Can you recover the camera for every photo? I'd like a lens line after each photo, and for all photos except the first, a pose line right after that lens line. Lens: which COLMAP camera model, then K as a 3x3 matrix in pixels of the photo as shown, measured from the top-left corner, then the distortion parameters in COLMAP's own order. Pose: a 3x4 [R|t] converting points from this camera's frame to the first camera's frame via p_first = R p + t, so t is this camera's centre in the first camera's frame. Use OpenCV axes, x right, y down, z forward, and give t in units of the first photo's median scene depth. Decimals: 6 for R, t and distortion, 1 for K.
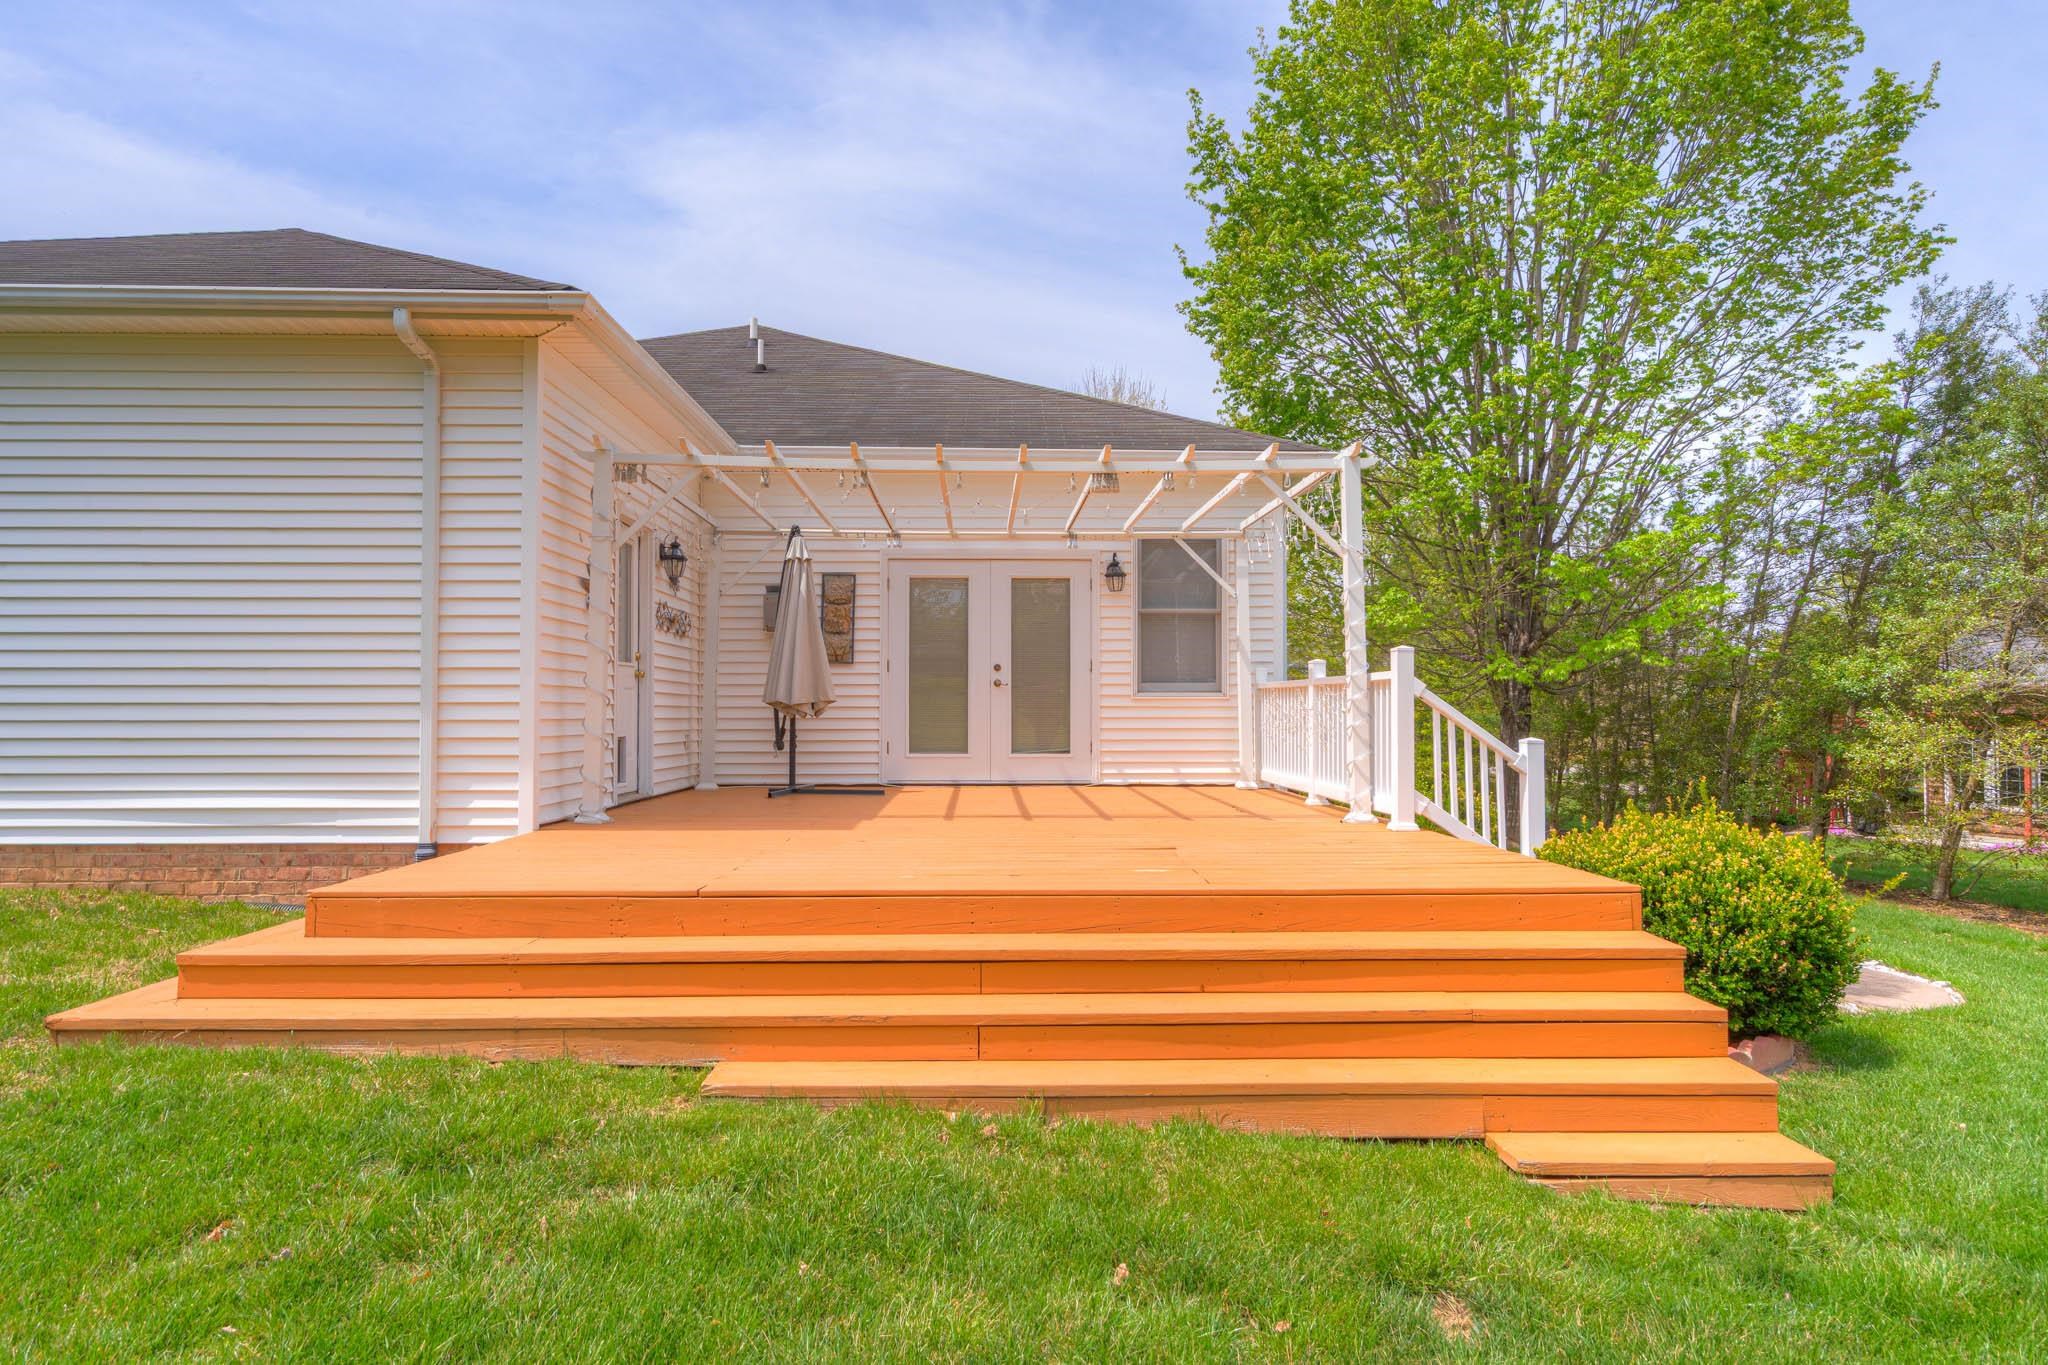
lens RADIAL K [[1192.7, 0, 1024.0], [0, 1192.7, 682.5], [0, 0, 1]] dist [0.023011, 0.001611]
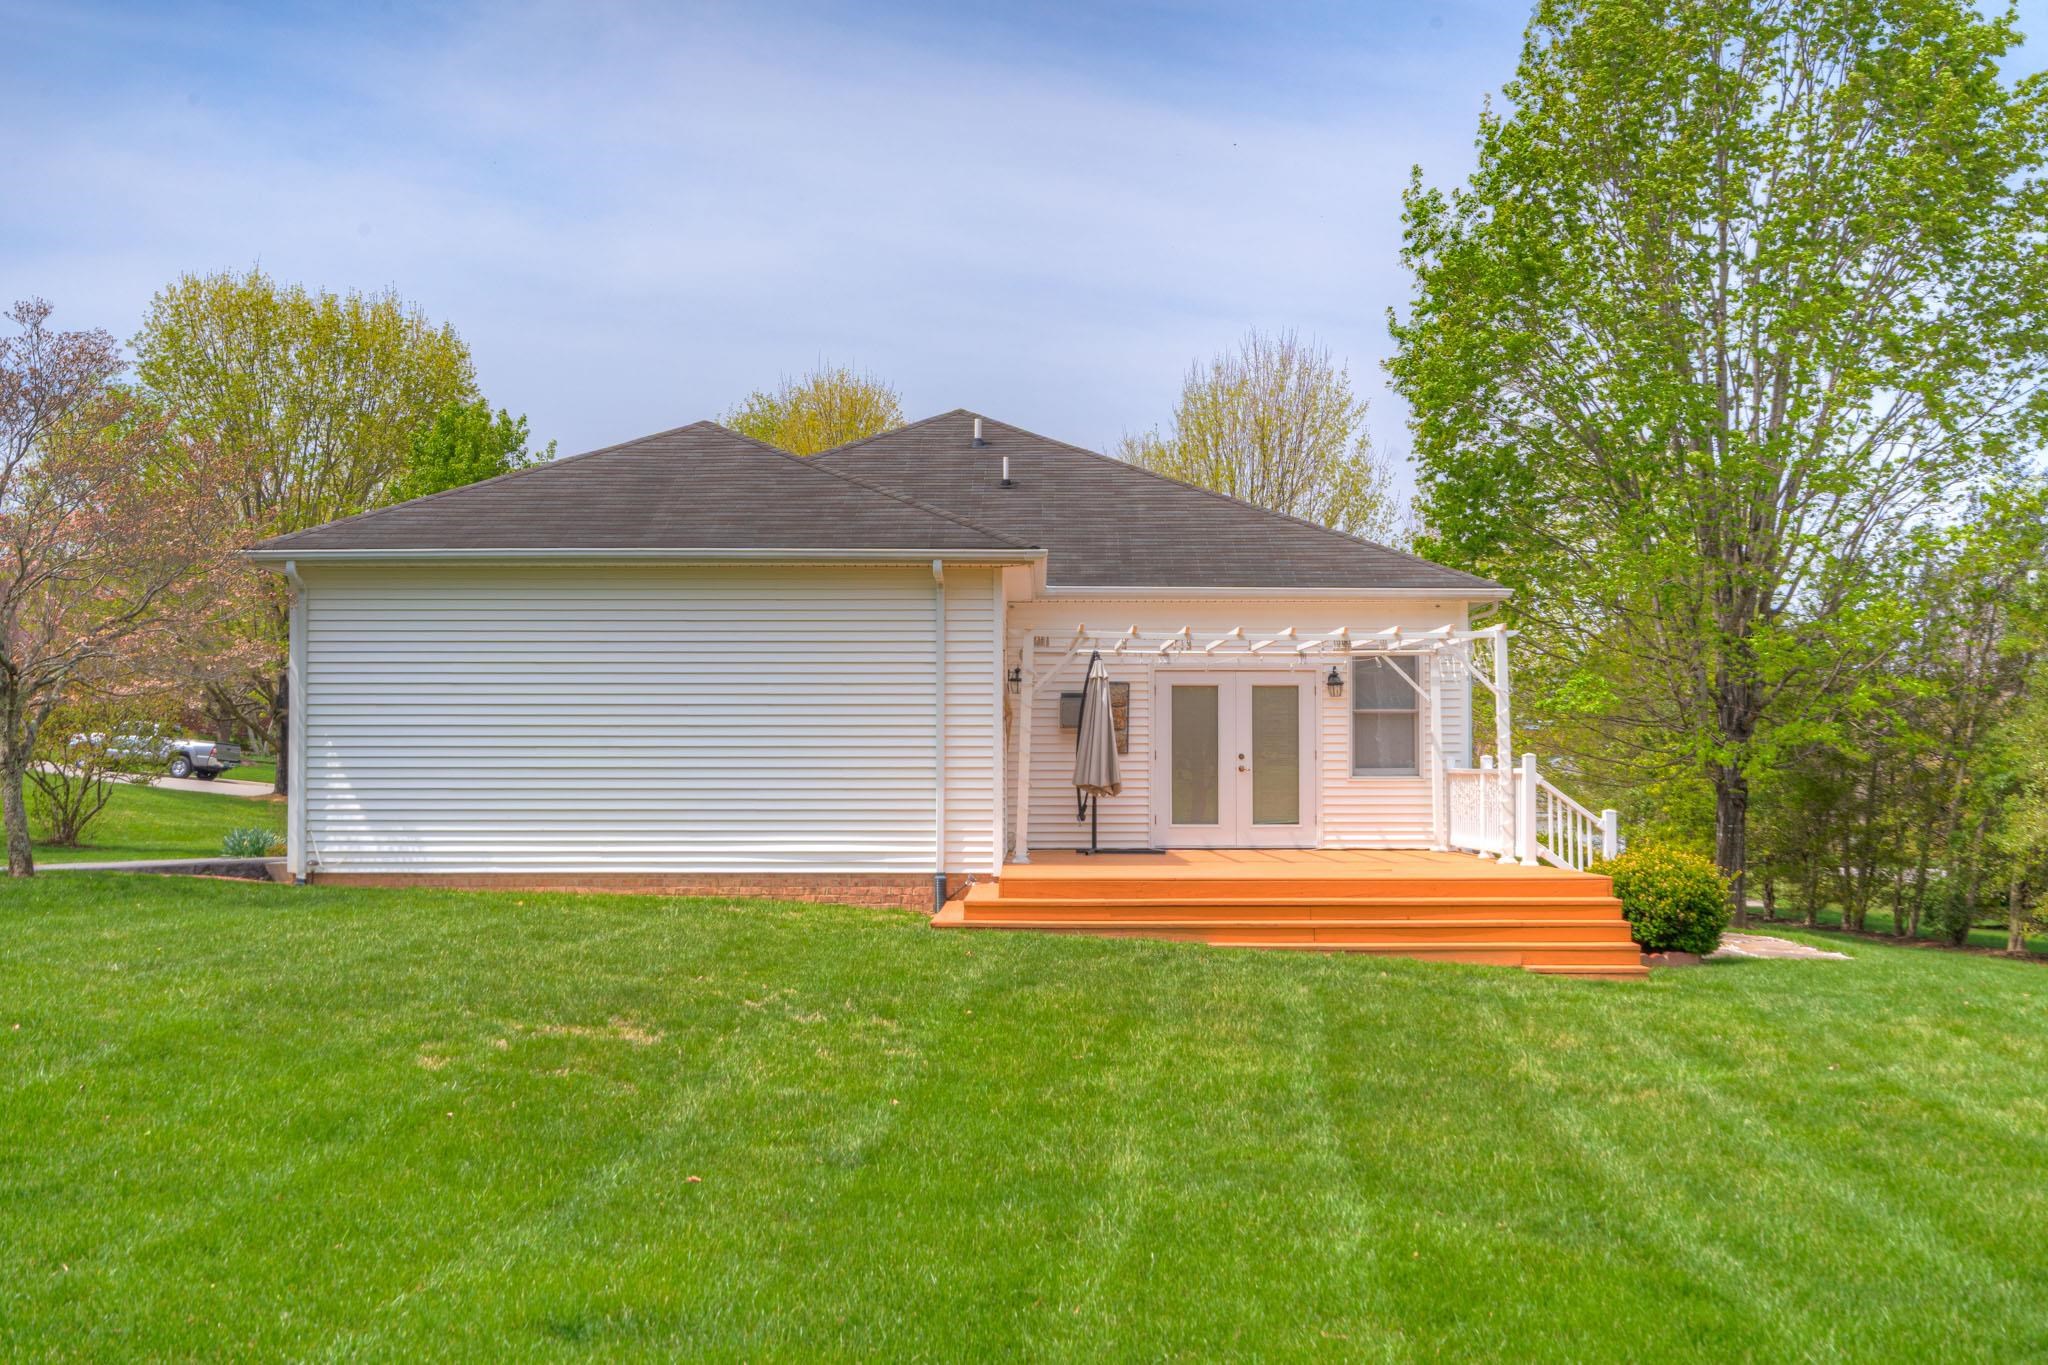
lens RADIAL K [[2175.0, 0, 1029.5], [0, 2175.0, 730.1], [0, 0, 1]] dist [-0.010531, -0.041716]
pose [[0.999859, -0.000999, -0.016772, -0.213258], [0.001036, 0.999997, 0.002177, -0.046813], [0.016769, -0.002194, 0.999857, -1.339461]]
